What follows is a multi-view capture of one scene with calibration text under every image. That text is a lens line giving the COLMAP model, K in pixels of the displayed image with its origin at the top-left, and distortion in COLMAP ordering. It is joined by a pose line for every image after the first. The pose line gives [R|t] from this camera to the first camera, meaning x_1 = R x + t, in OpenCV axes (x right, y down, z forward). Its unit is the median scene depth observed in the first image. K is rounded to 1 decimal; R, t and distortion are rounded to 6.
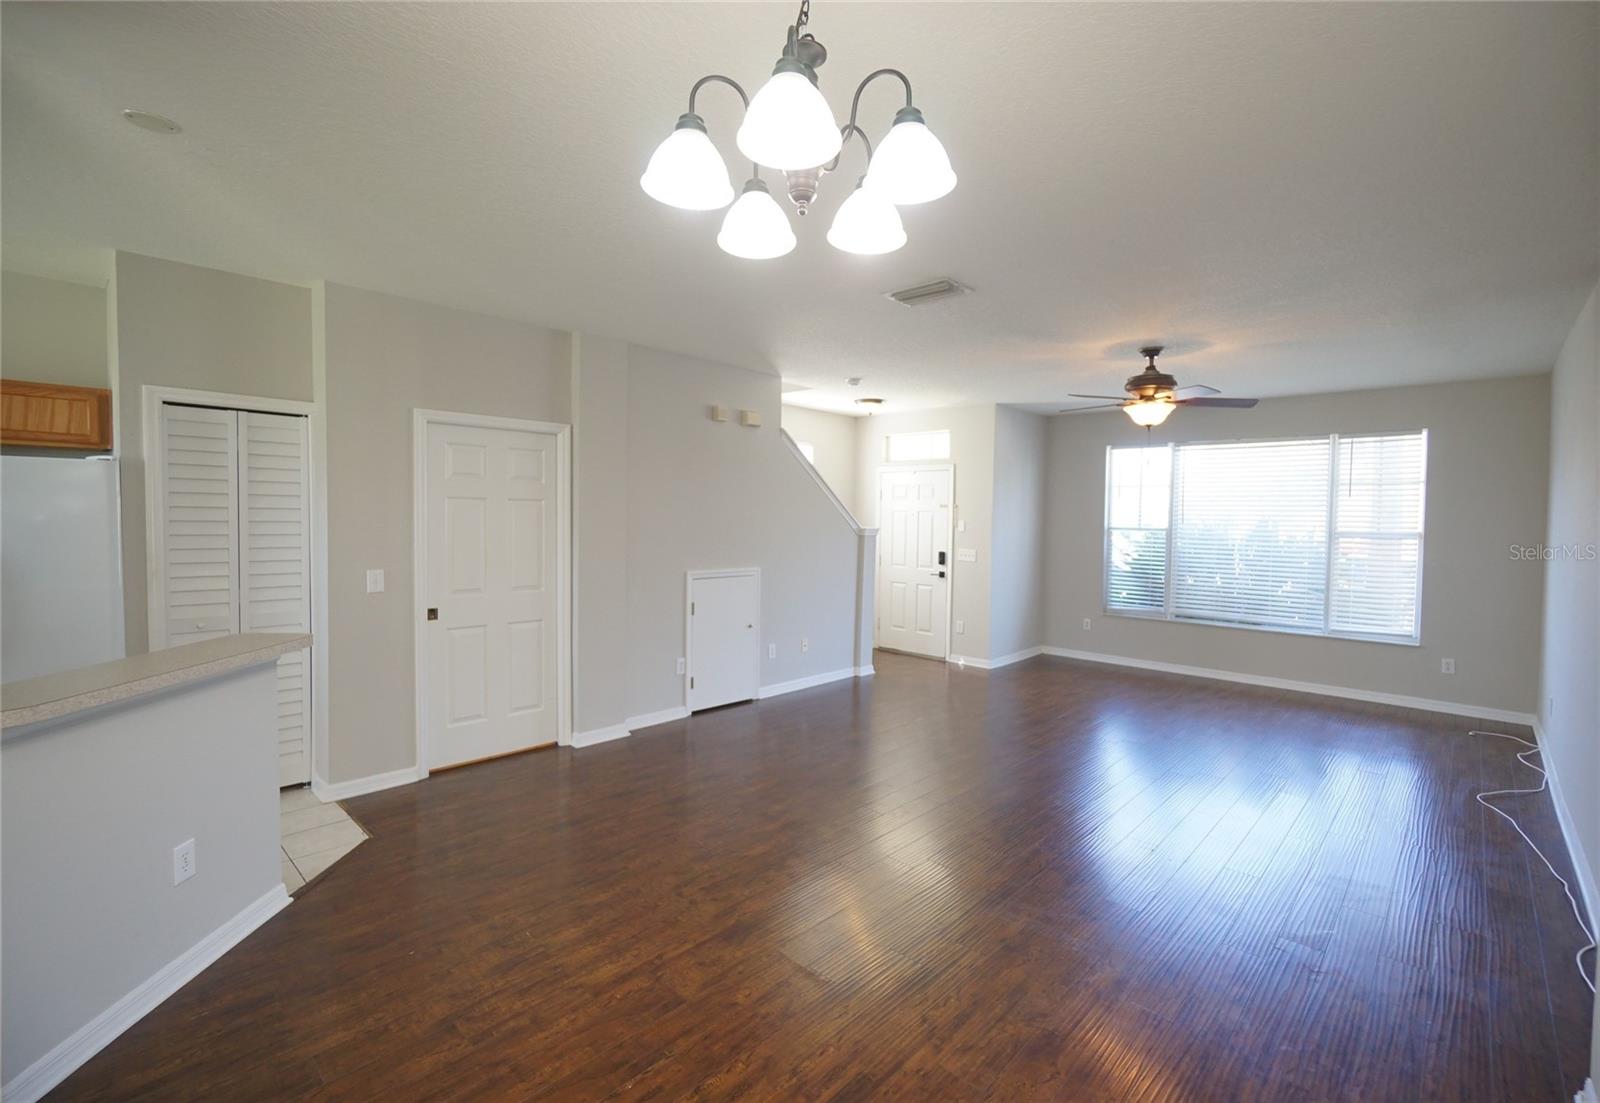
lens RADIAL K [[700.1, 0, 814.5], [0, 700.1, 545.3], [0, 0, 1]] dist [-0.000086, -0.000089]
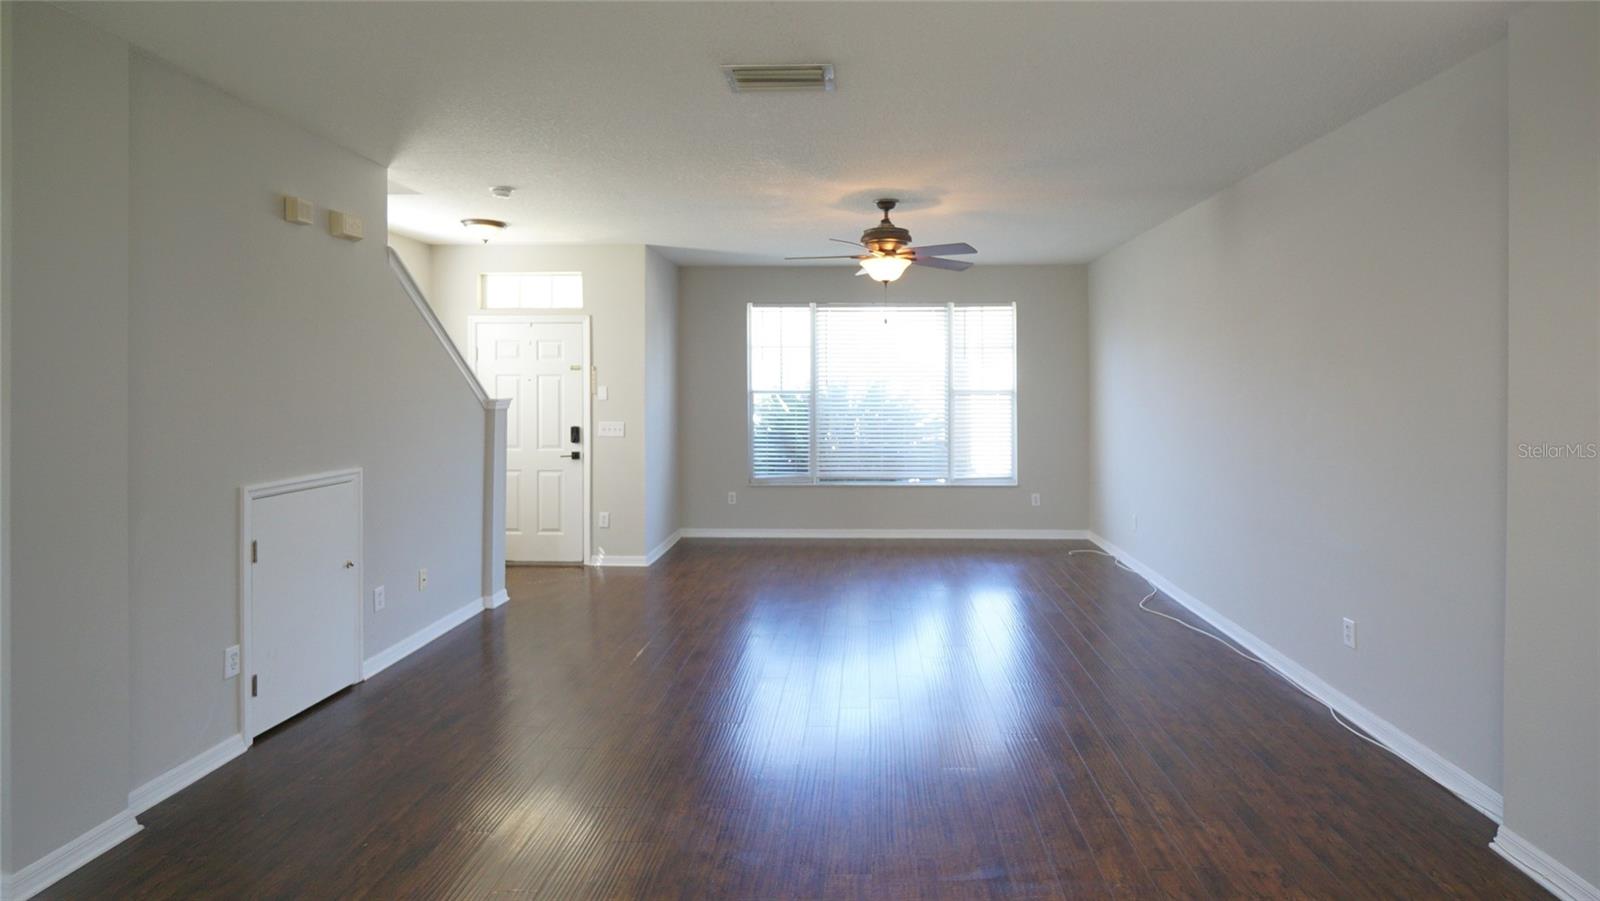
lens RADIAL K [[758.5, 0, 820.7], [0, 758.5, 388.2], [0, 0, 1]] dist [0.002901, 0.000766]
pose [[0.764151, -0.019138, 0.644753, -0.185260], [0.039816, 0.999053, -0.017535, -0.009337], [-0.643807, 0.039071, 0.764190, 0.205989]]
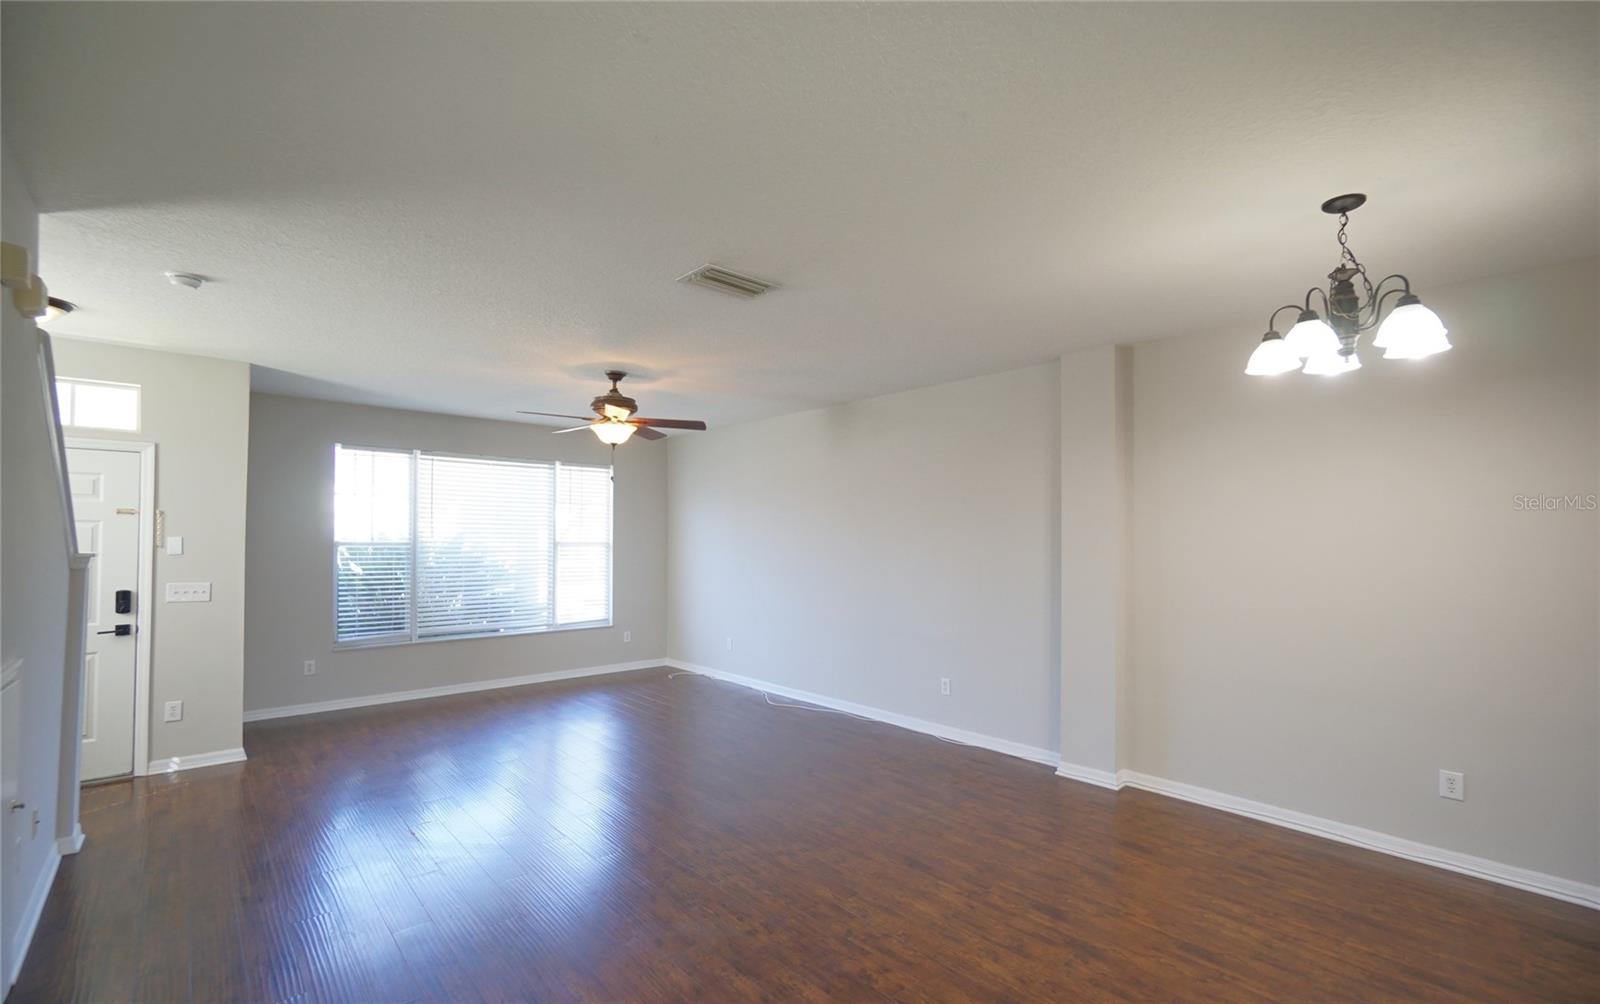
lens RADIAL K [[711.0, 0, 775.0], [0, 711.0, 526.4], [0, 0, 1]] dist [-0.004533, 0.001228]
pose [[0.108651, 0.001864, 0.994078, -0.411159], [0.038794, 0.999229, -0.006113, -0.023356], [-0.993323, 0.039229, 0.108495, 0.476513]]
